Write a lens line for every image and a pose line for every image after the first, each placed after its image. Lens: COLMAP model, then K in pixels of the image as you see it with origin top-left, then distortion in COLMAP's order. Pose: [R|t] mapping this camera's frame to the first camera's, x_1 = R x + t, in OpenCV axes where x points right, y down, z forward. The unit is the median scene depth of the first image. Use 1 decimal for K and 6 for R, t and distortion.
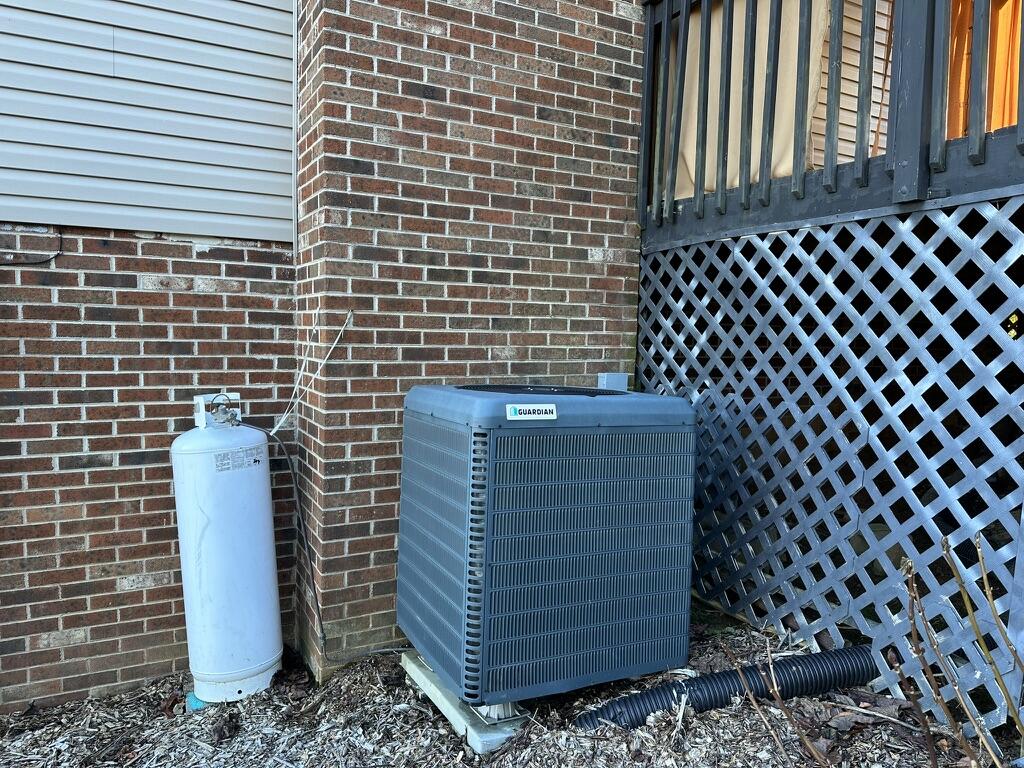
lens RADIAL K [[714.6, 0, 513.1], [0, 714.6, 383.4], [0, 0, 1]] dist [0.005658, 0.001847]
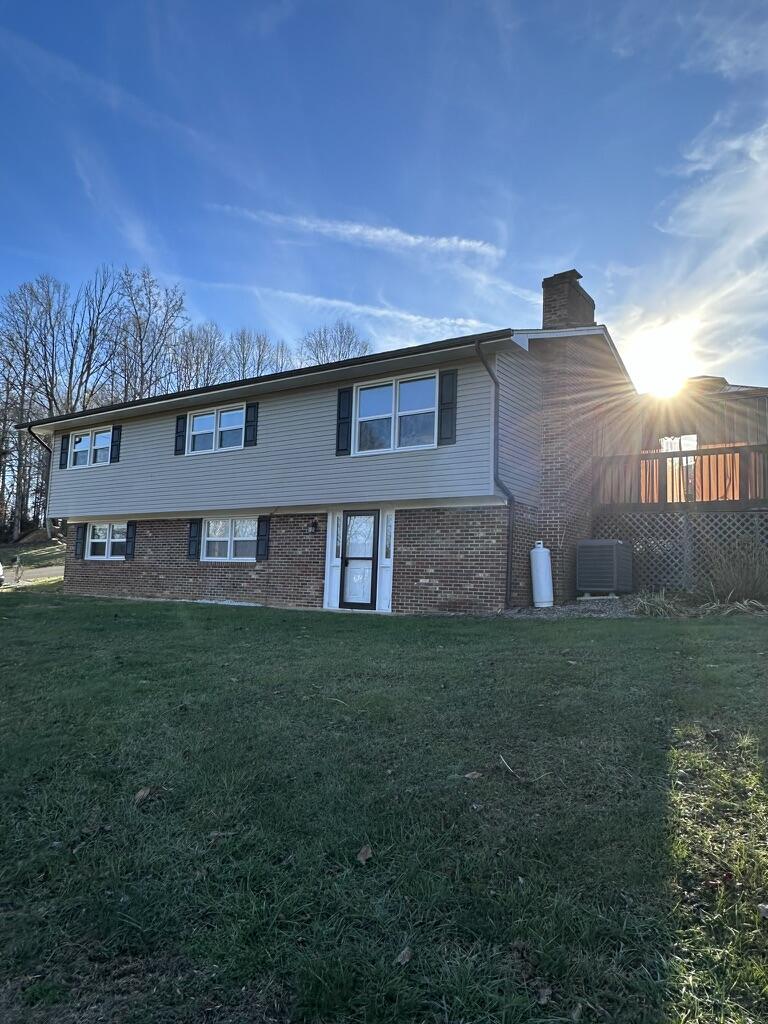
lens RADIAL K [[714.6, 0, 385.4], [0, 714.6, 515.6], [0, 0, 1]] dist [0.005658, 0.001847]
pose [[0.891012, 0.059086, 0.450118, -3.617229], [0.009588, 0.988824, -0.148781, 0.565459], [-0.453878, 0.136882, 0.880487, -2.778508]]
